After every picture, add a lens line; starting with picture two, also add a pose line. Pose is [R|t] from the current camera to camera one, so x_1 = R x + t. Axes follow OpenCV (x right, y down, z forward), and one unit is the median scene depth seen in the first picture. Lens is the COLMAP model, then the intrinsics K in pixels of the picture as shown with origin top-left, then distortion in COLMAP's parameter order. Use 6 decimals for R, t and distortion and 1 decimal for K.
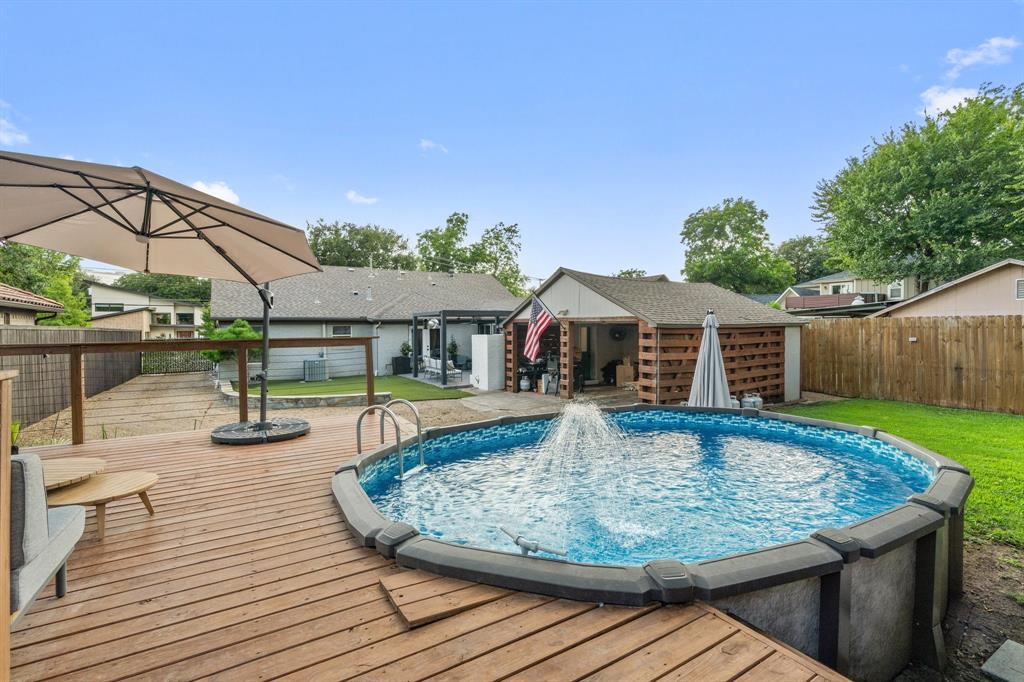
lens RADIAL K [[462.2, 0, 506.4], [0, 462.2, 337.9], [0, 0, 1]] dist [-0.002861, -0.000052]
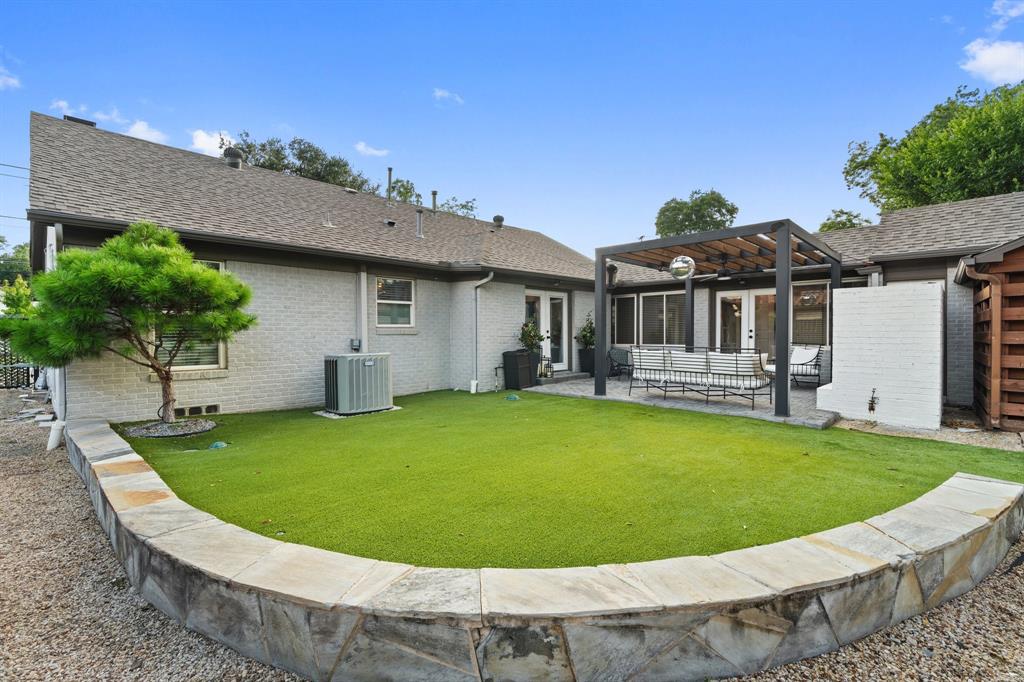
lens RADIAL K [[462.2, 0, 514.0], [0, 462.2, 343.0], [0, 0, 1]] dist [-0.002861, -0.000052]
pose [[0.968804, 0.001386, 0.247826, -0.352000], [-0.001821, 0.999997, 0.001525, 0.031989], [-0.247823, -0.001929, 0.968803, 0.542280]]
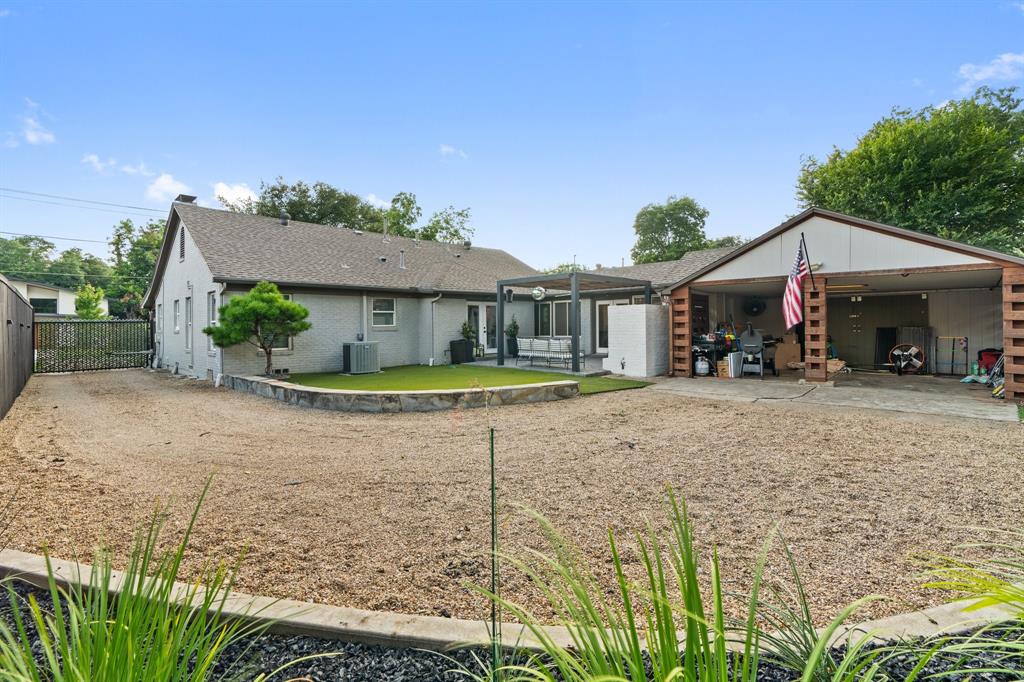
lens RADIAL K [[462.2, 0, 513.4], [0, 462.2, 323.1], [0, 0, 1]] dist [-0.002861, -0.000052]
pose [[0.973907, 0.000693, 0.226944, -0.318387], [0.005166, 0.999669, -0.025221, 0.032089], [-0.226887, 0.025735, 0.973581, 0.227886]]
